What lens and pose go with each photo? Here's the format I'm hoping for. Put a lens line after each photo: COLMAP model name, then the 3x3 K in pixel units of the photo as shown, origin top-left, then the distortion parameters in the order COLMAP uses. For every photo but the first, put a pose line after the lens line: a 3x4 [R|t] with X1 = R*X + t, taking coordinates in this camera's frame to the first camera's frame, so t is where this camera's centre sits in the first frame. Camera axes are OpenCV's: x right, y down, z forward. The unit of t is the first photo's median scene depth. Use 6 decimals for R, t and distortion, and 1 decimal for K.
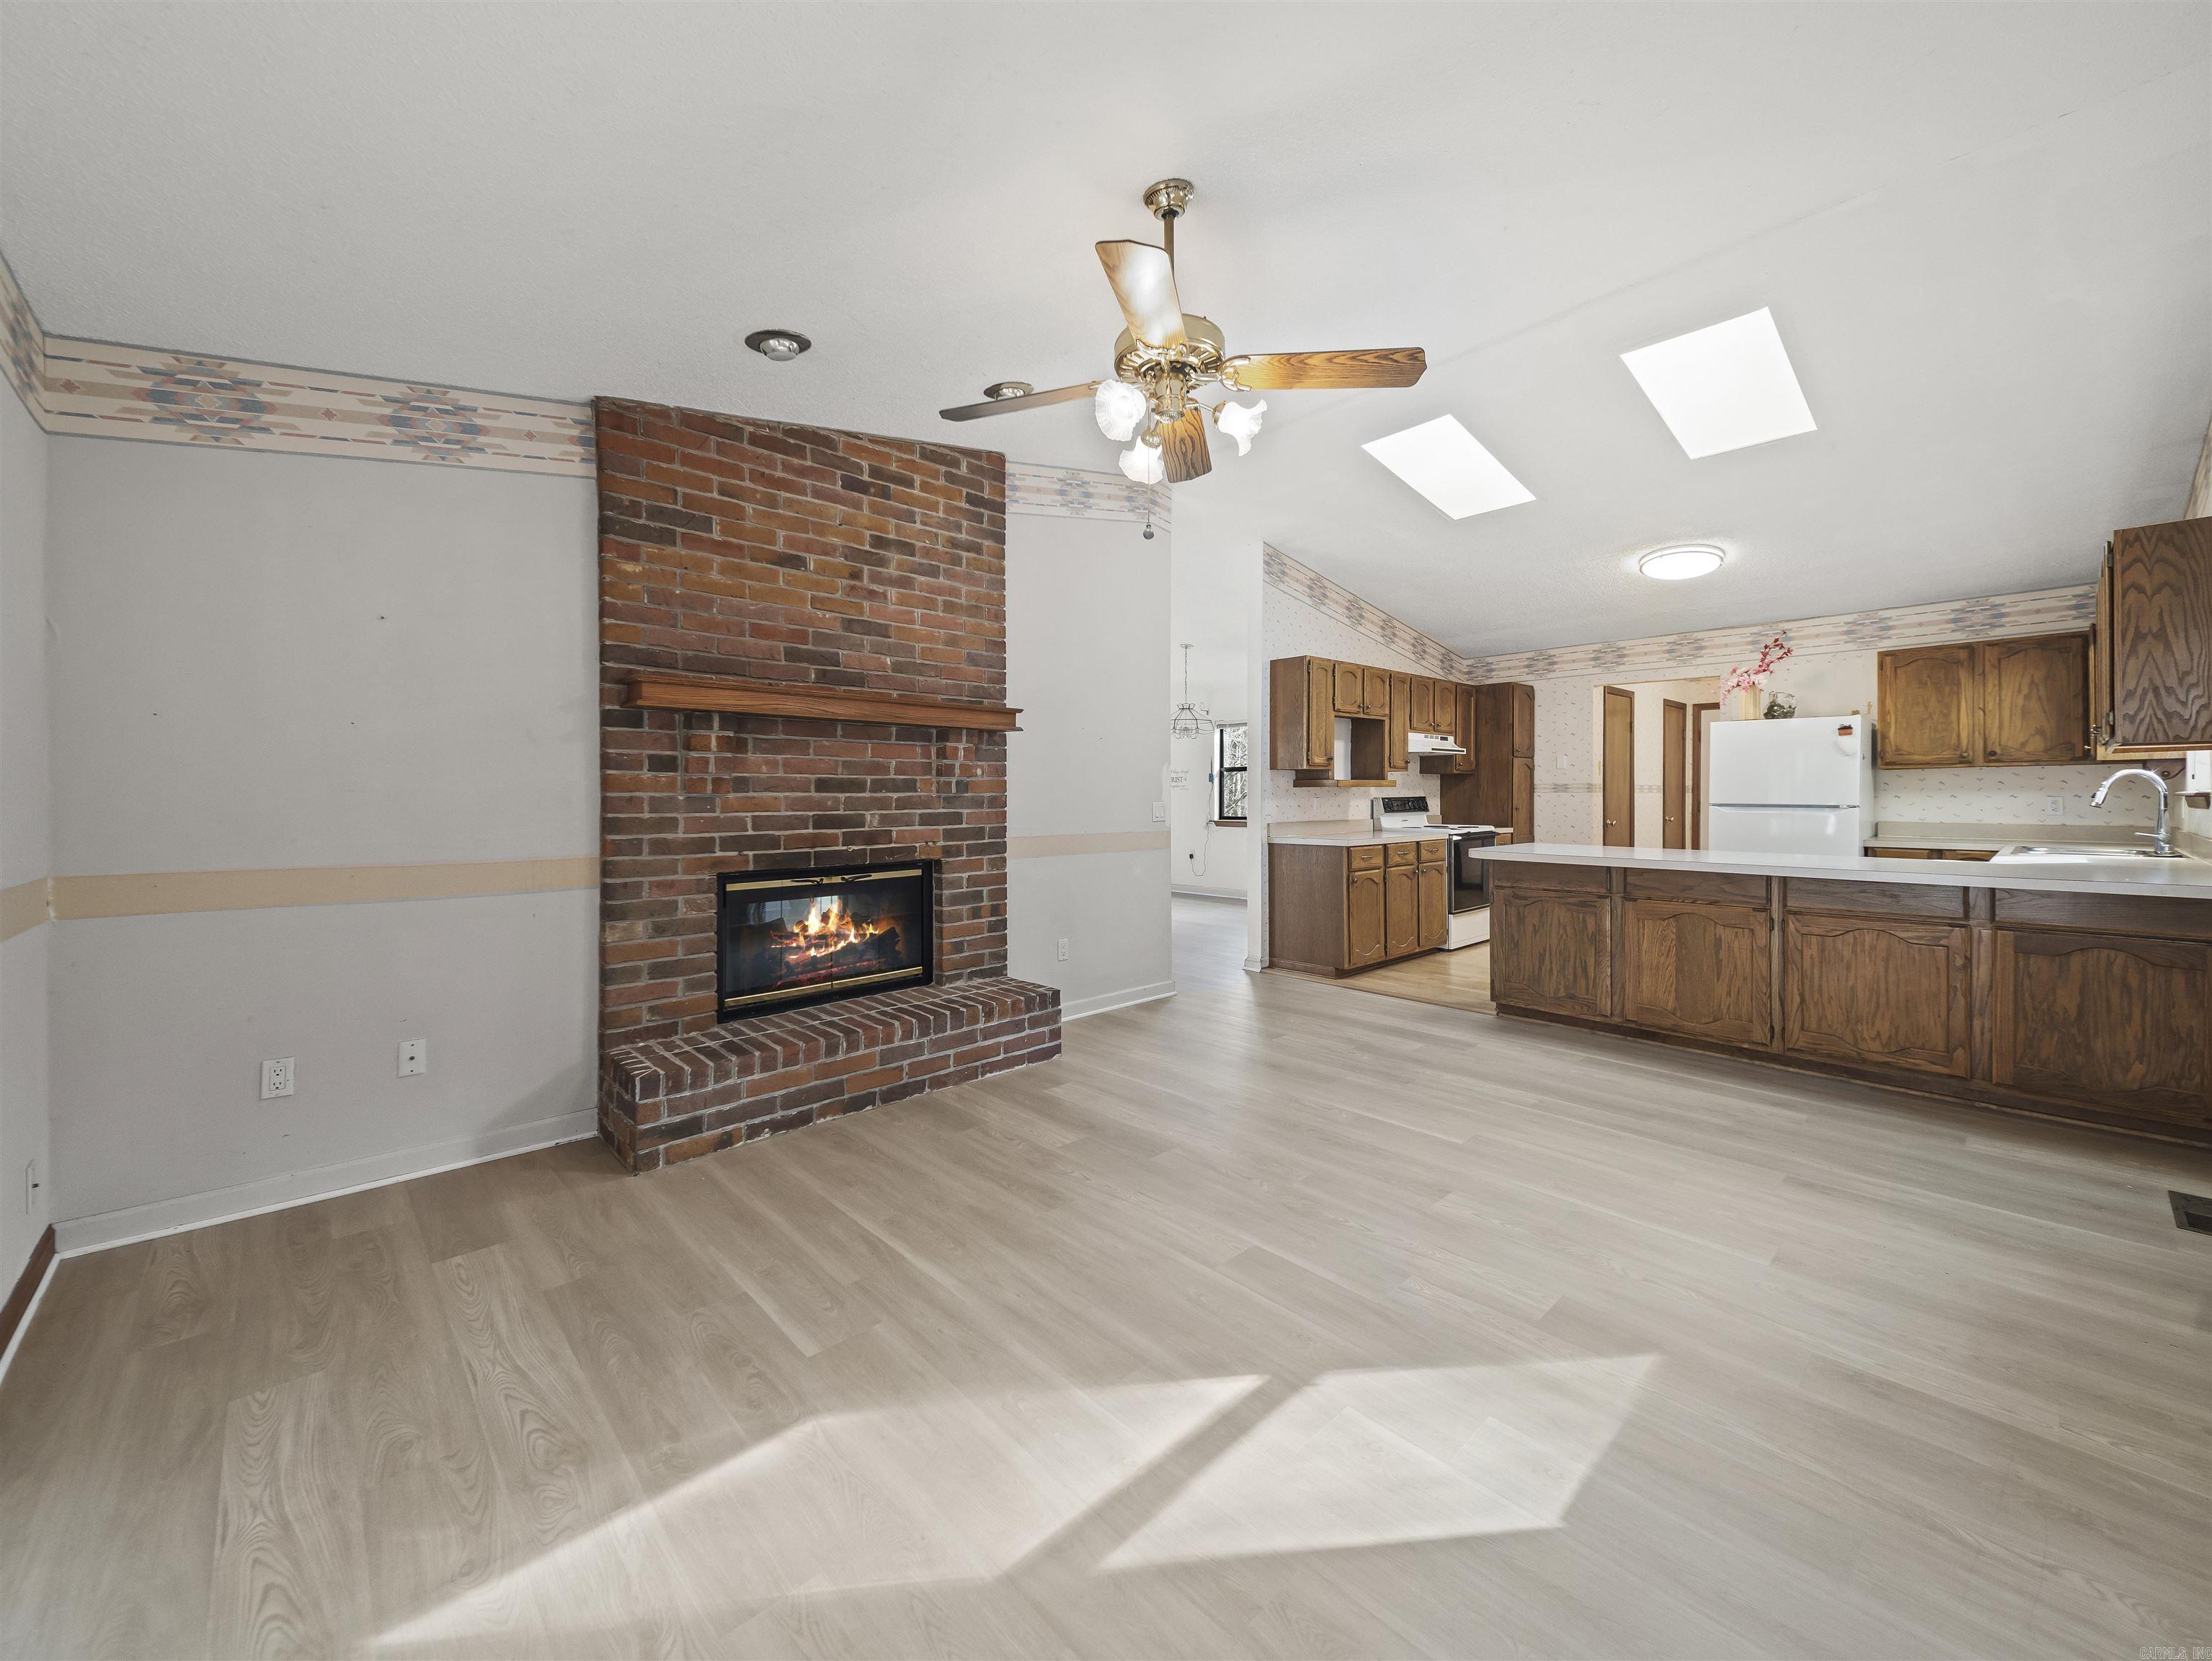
lens RADIAL K [[855.4, 0, 1113.8], [0, 855.4, 800.3], [0, 0, 1]] dist [0.054482, -0.019116]
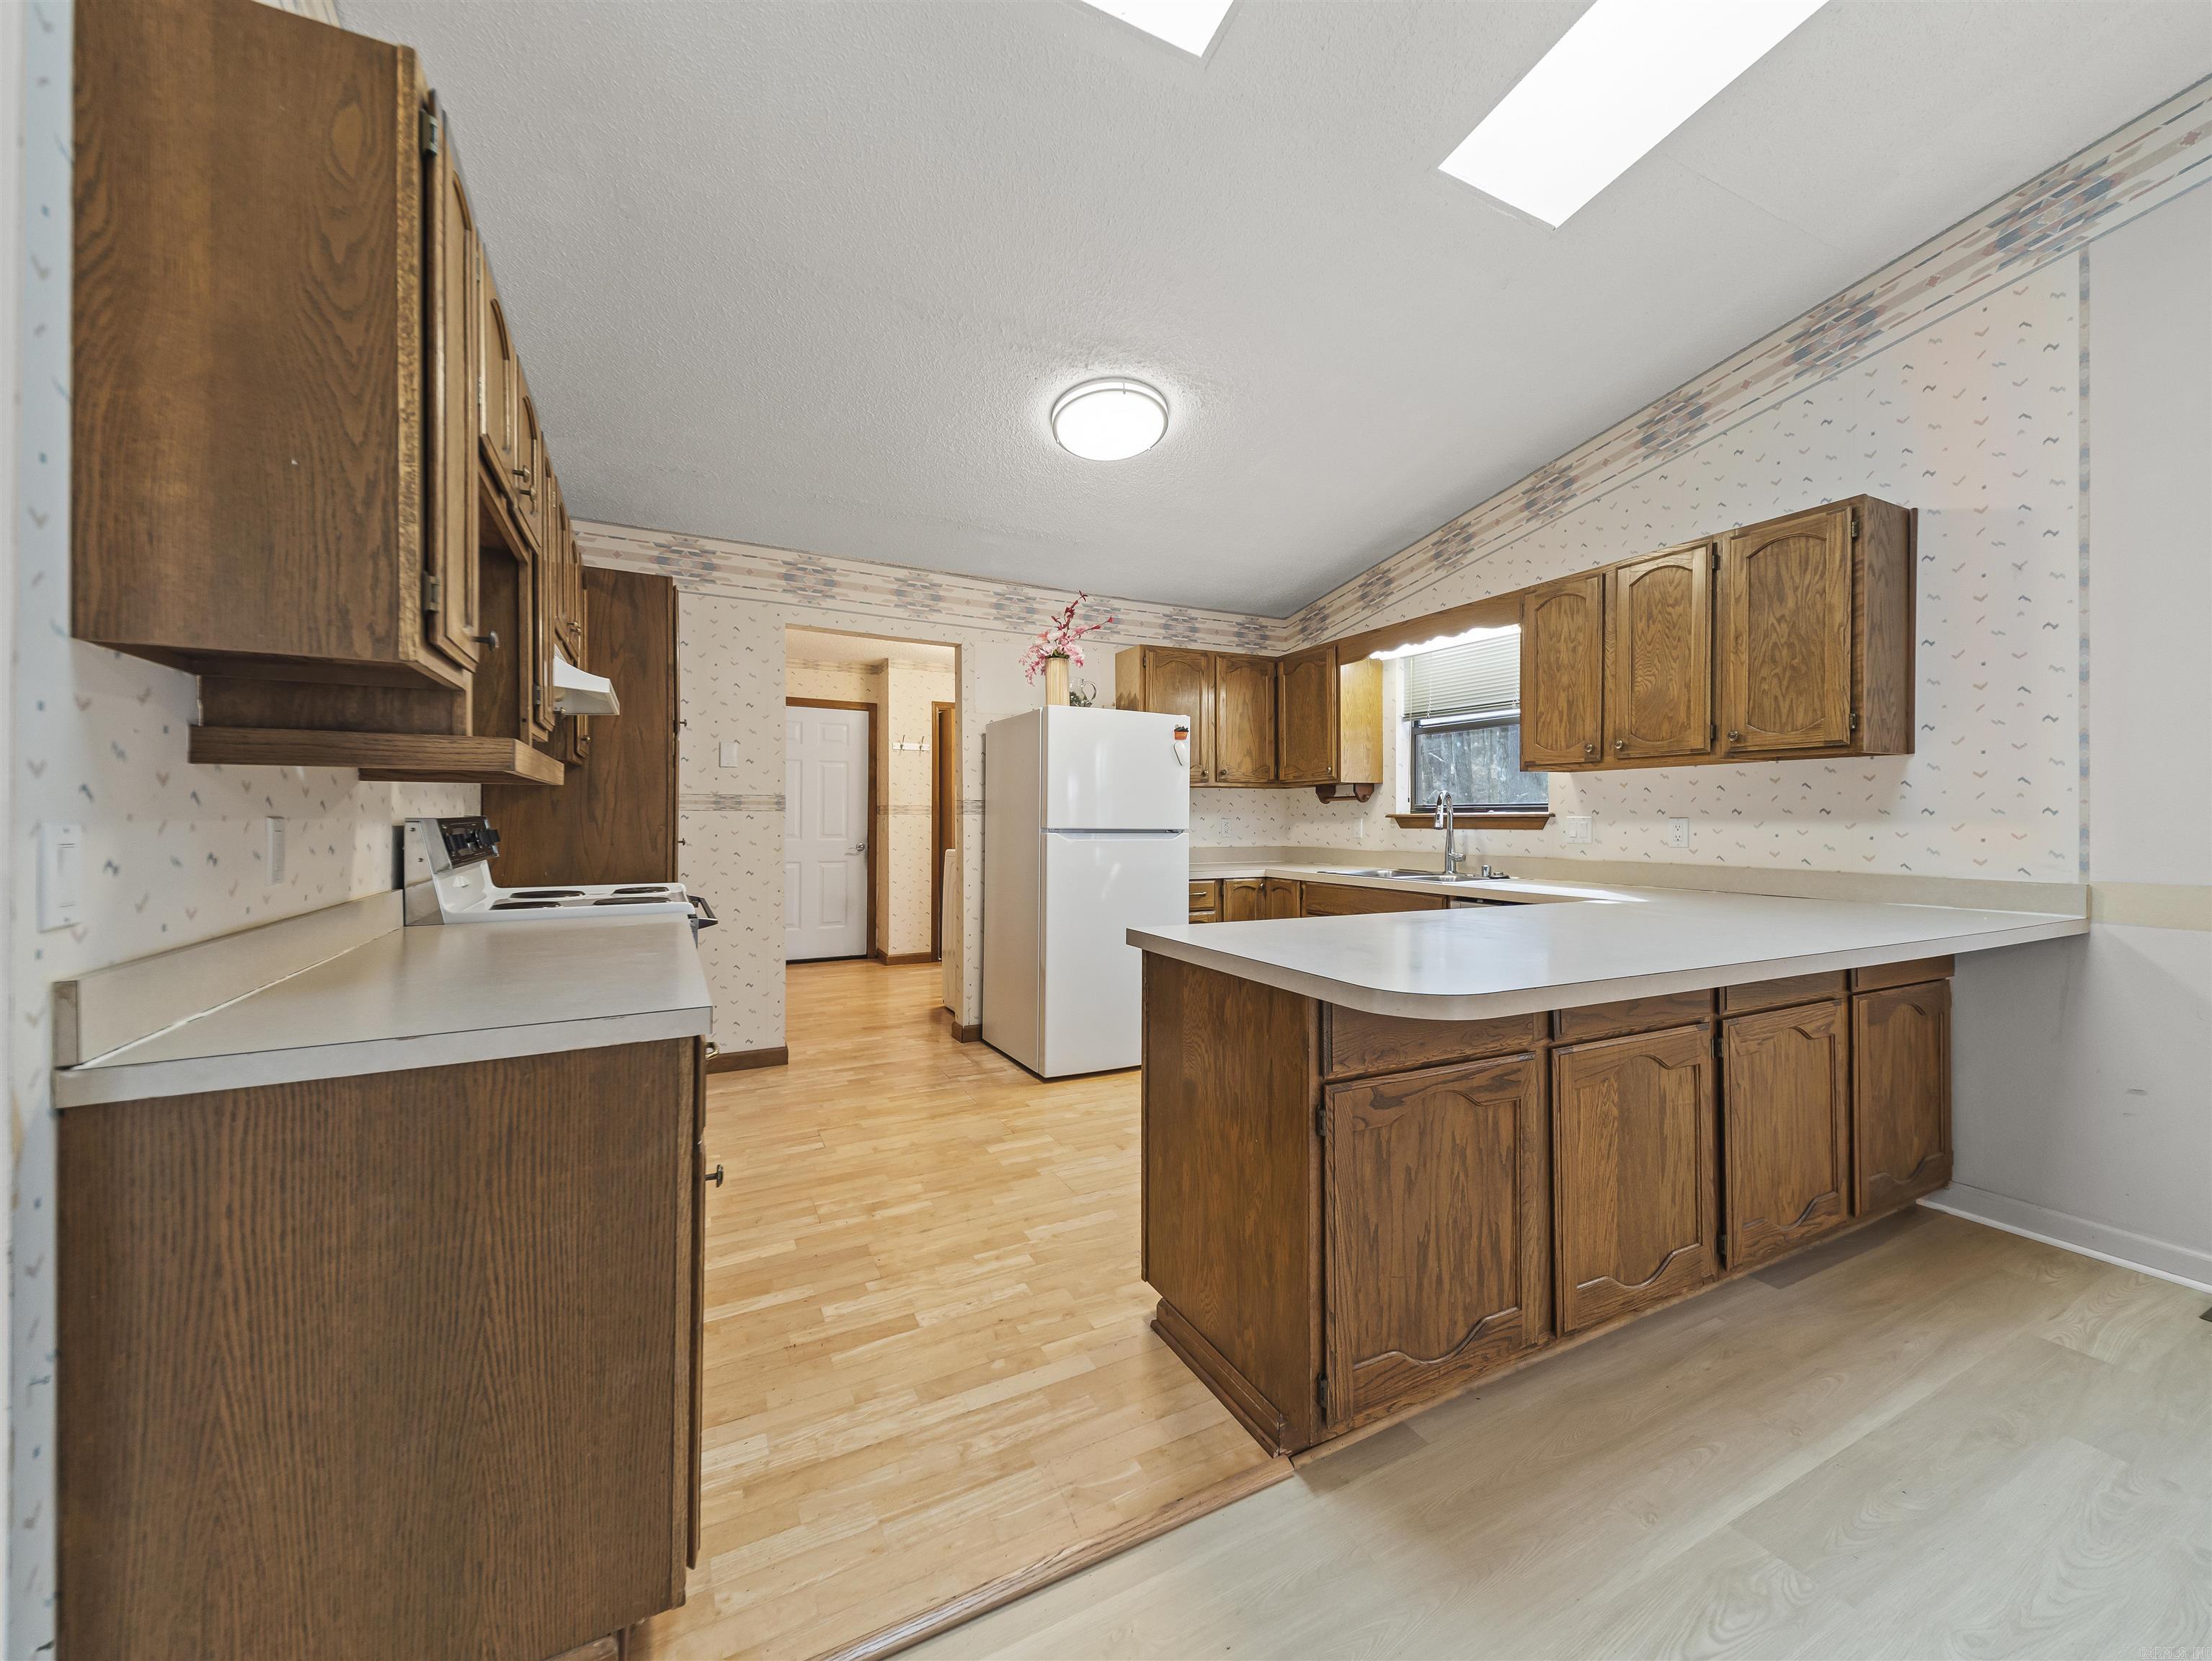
lens RADIAL K [[866.1, 0, 1114.3], [0, 866.1, 813.3], [0, 0, 1]] dist [0.035181, -0.010898]
pose [[0.273404, 0.009700, 0.961850, 0.085376], [0.005386, 0.999918, -0.011615, -0.000200], [-0.961884, 0.008356, 0.273330, 0.854301]]
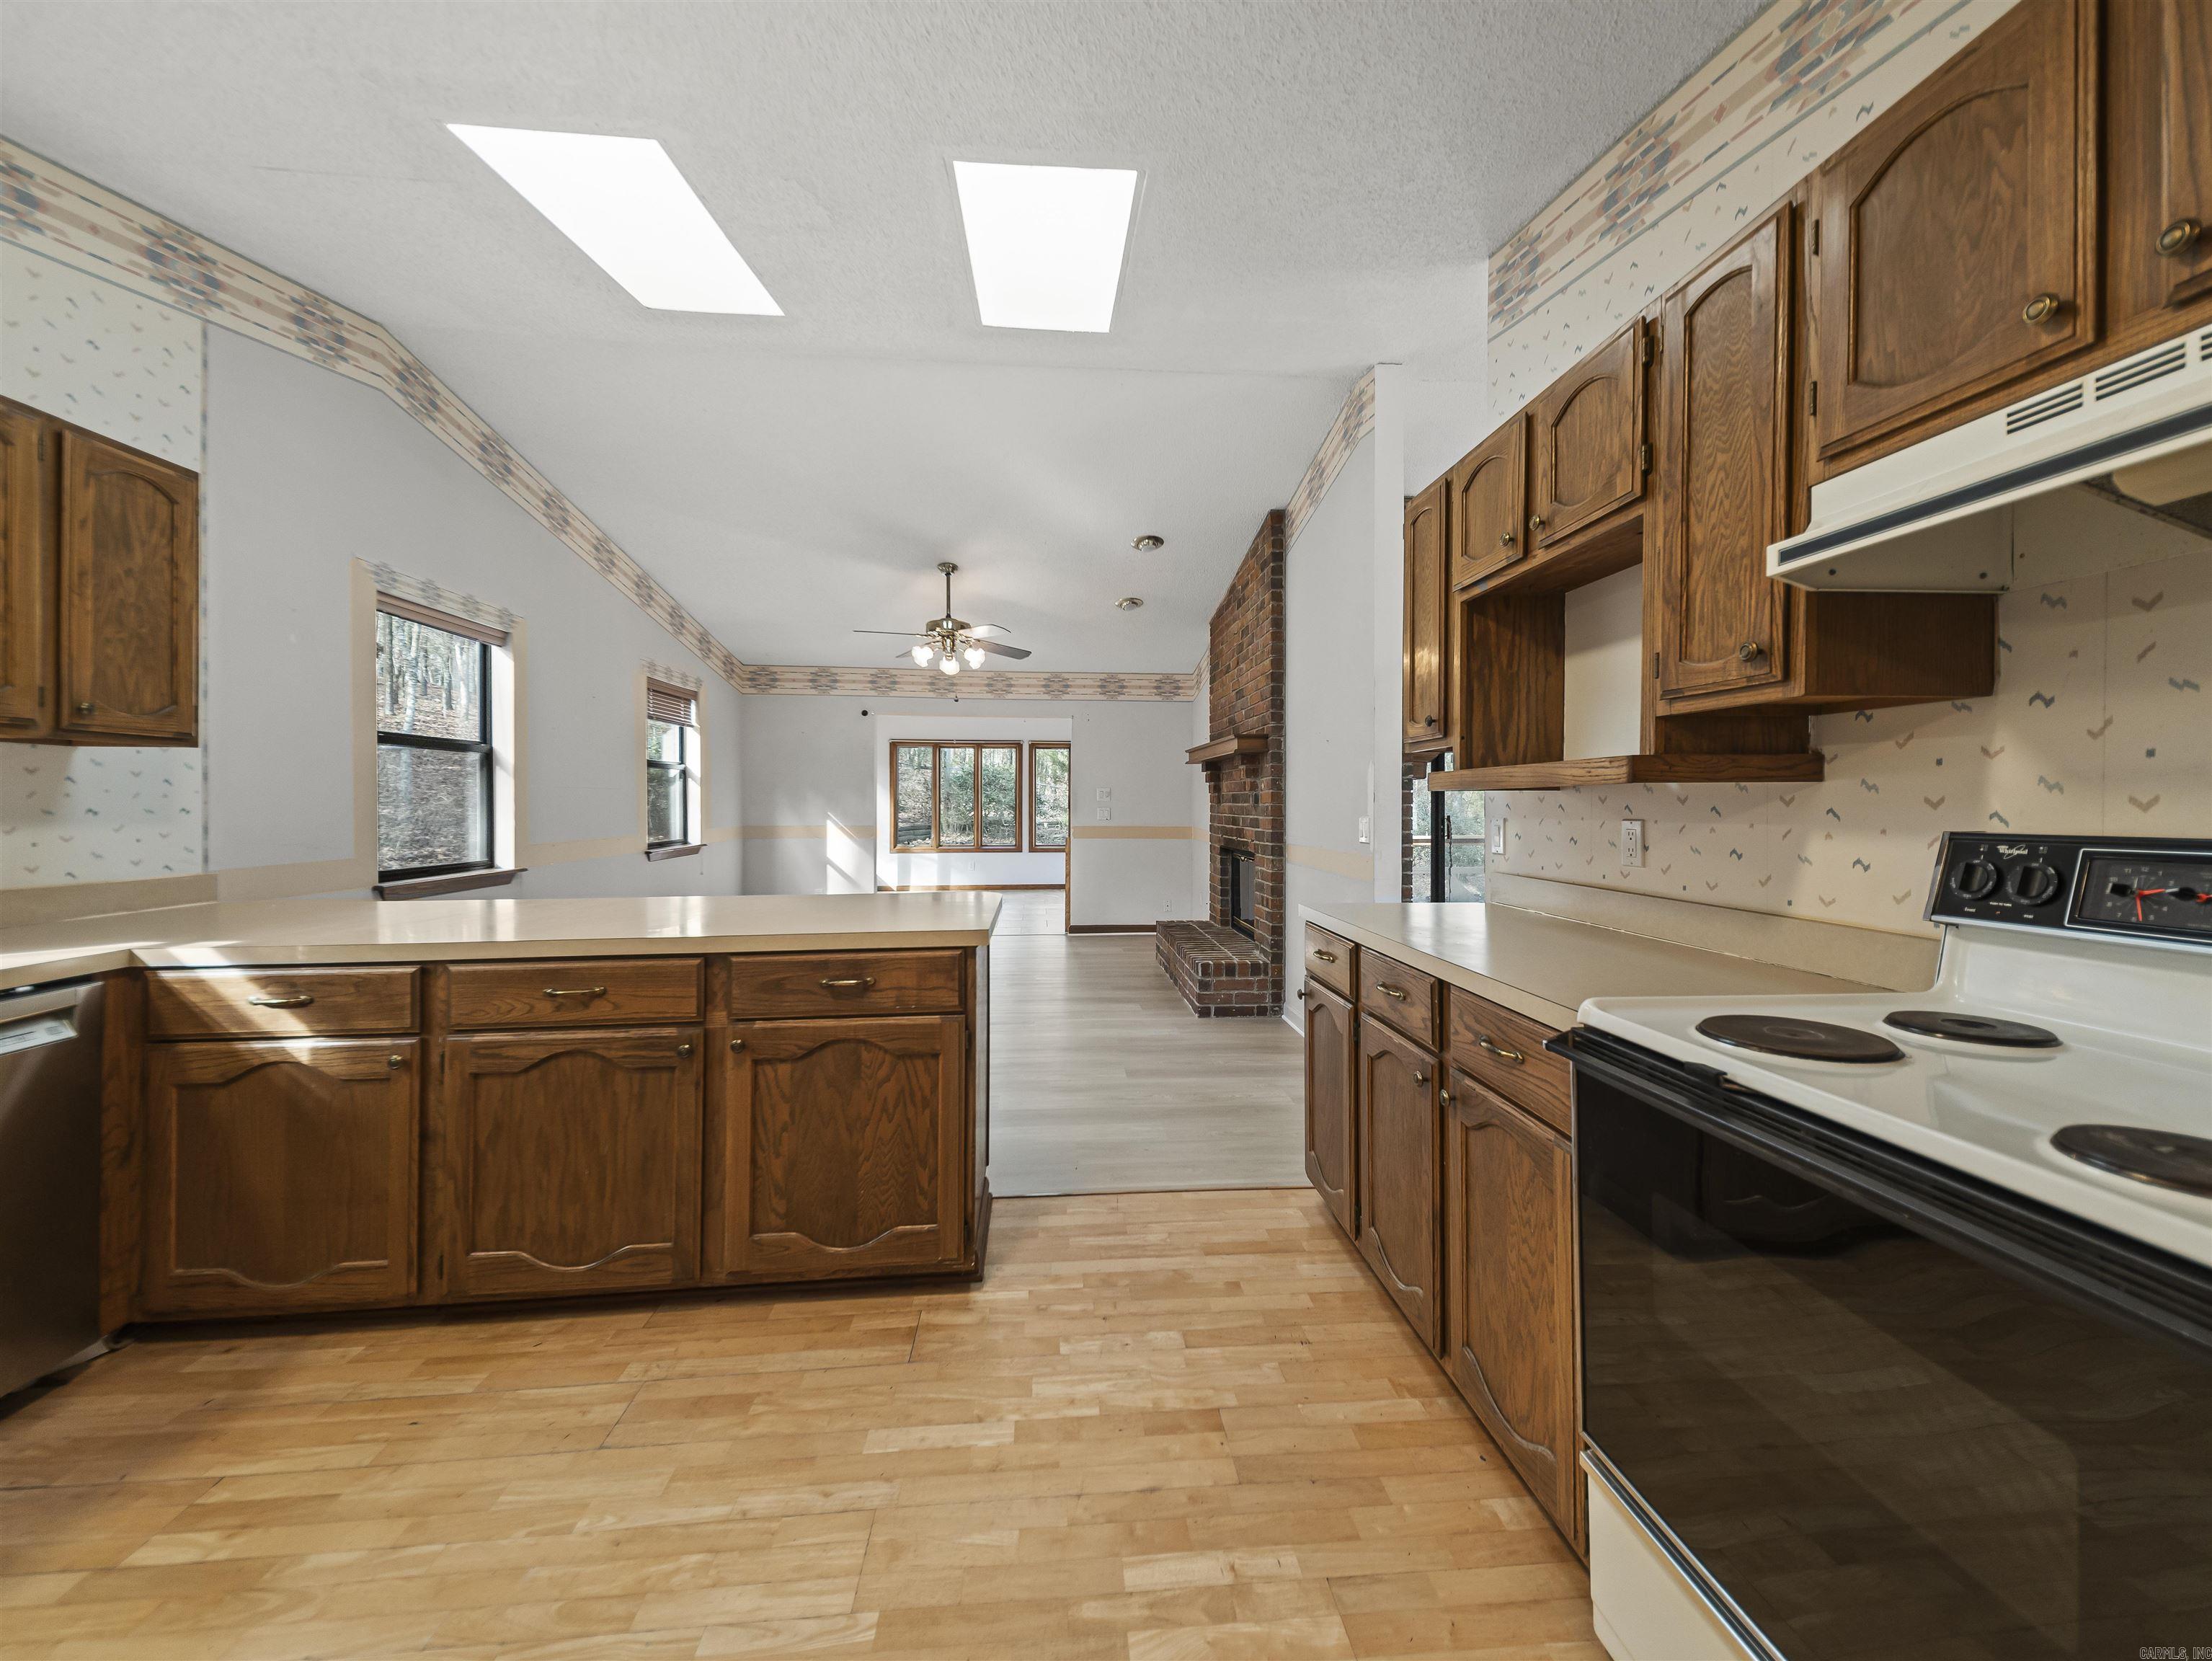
lens RADIAL K [[855.4, 0, 1113.8], [0, 855.4, 800.3], [0, 0, 1]] dist [0.054482, -0.019116]
pose [[-0.621803, 0.003174, -0.783167, 0.710787], [-0.001590, 0.999985, 0.005315, -0.013381], [0.783172, 0.004551, -0.621789, 1.231965]]
